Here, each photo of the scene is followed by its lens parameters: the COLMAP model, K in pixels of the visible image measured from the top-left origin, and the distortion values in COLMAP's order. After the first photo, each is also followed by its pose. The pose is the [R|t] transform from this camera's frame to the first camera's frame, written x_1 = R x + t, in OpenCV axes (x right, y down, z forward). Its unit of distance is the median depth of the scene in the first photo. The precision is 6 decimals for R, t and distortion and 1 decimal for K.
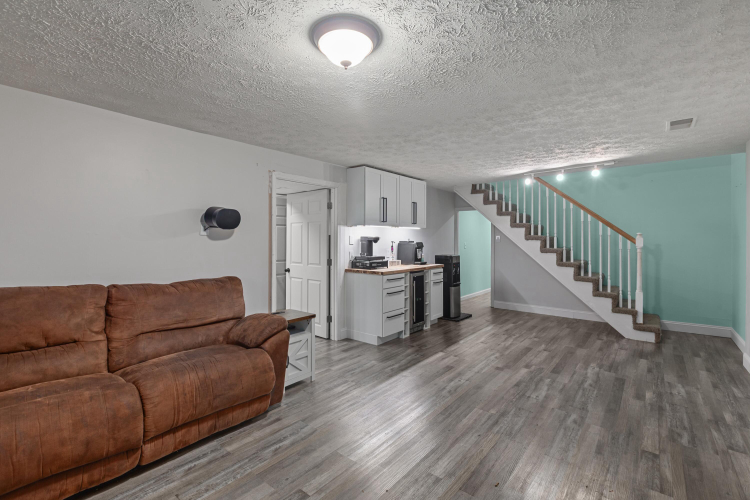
lens RADIAL K [[340.4, 0, 374.1], [0, 340.4, 242.7], [0, 0, 1]] dist [0.001651, -0.000931]
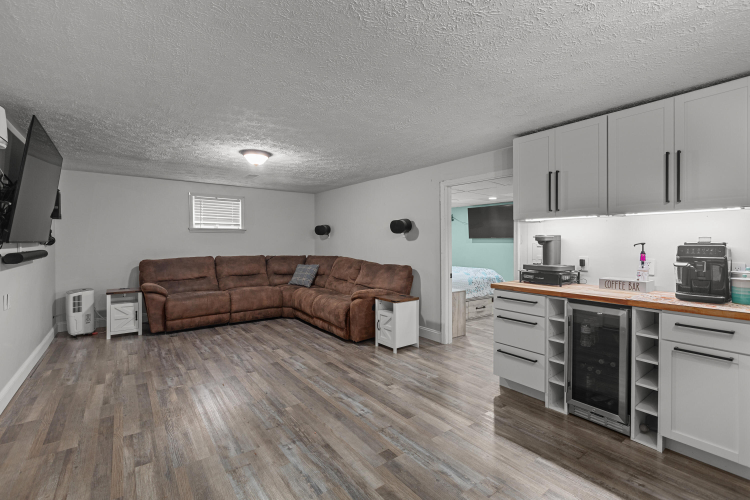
lens RADIAL K [[340.4, 0, 374.6], [0, 340.4, 246.1], [0, 0, 1]] dist [0.001651, -0.000931]
pose [[-0.243693, 0.010481, -0.969796, 1.210524], [-0.009953, 0.999862, 0.013307, -0.002659], [0.969801, 0.012896, -0.243555, 1.427021]]
